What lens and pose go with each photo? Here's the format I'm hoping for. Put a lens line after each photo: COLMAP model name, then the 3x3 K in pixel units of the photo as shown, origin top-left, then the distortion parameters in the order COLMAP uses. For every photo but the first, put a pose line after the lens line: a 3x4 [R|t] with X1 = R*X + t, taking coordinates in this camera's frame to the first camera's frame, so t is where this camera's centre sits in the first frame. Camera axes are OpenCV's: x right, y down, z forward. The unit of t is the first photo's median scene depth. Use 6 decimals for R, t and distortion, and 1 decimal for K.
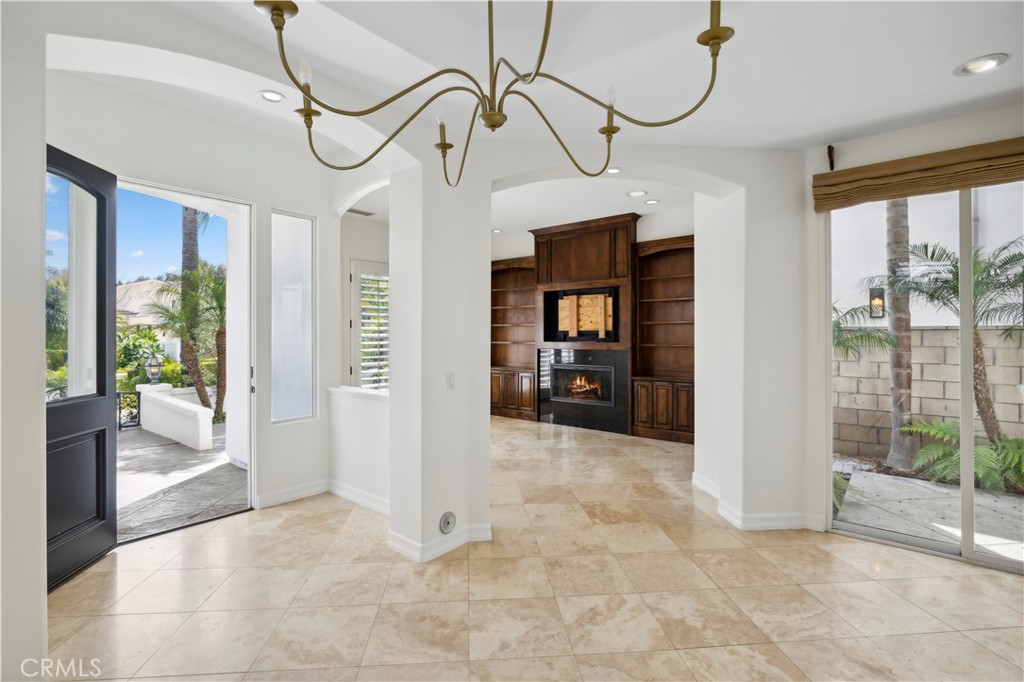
lens RADIAL K [[476.3, 0, 506.1], [0, 476.3, 333.1], [0, 0, 1]] dist [-0.005924, -0.000279]
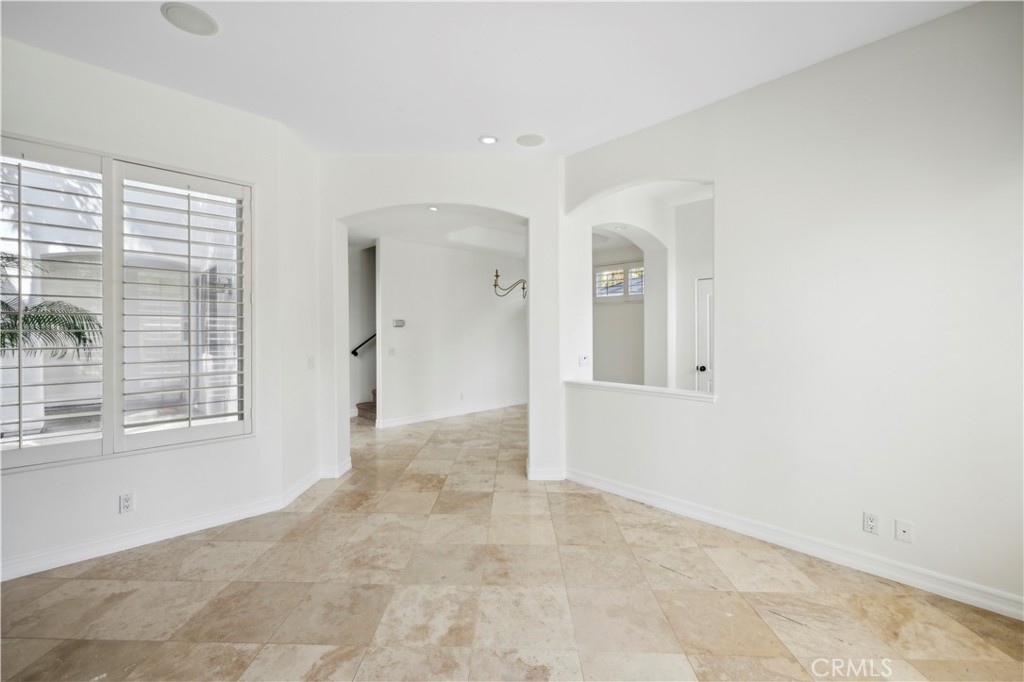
lens RADIAL K [[431.2, 0, 502.7], [0, 431.2, 334.9], [0, 0, 1]] dist [0.000770, 0.000295]
pose [[-0.993907, 0.002388, 0.110198, -0.050758], [0.003425, 0.999952, 0.009219, 0.001969], [-0.110170, 0.009540, -0.993867, 1.107881]]
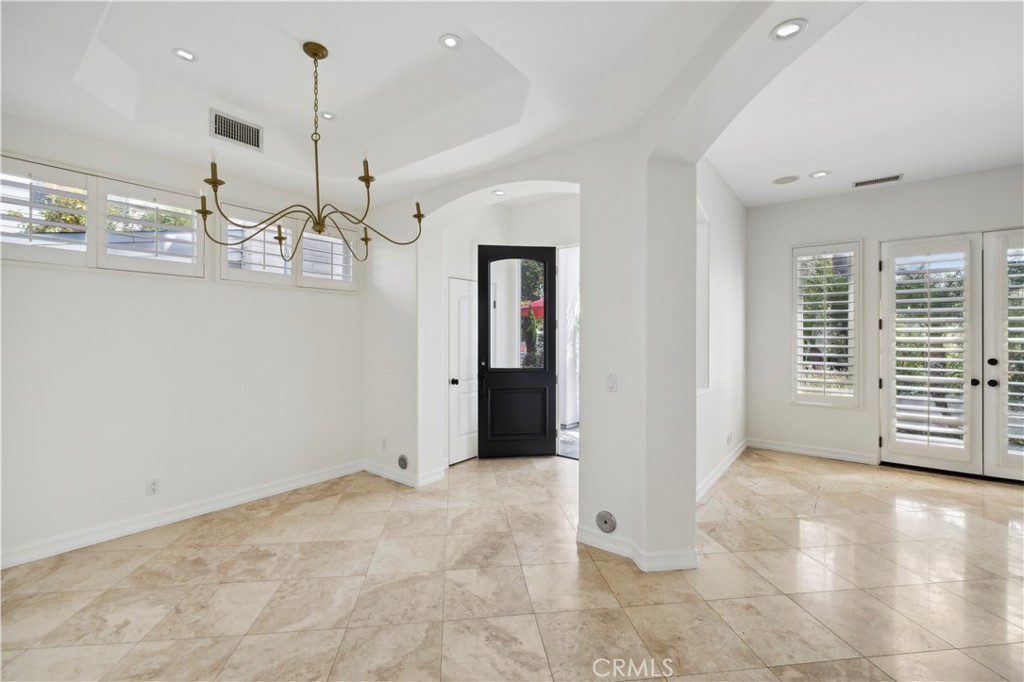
lens RADIAL K [[431.2, 0, 502.7], [0, 431.2, 334.9], [0, 0, 1]] dist [0.000770, 0.000295]
pose [[0.029858, -0.000834, -0.999554, 0.355980], [-0.000514, 1.000000, -0.000850, -0.000259], [0.999554, 0.000539, 0.029858, 0.337339]]
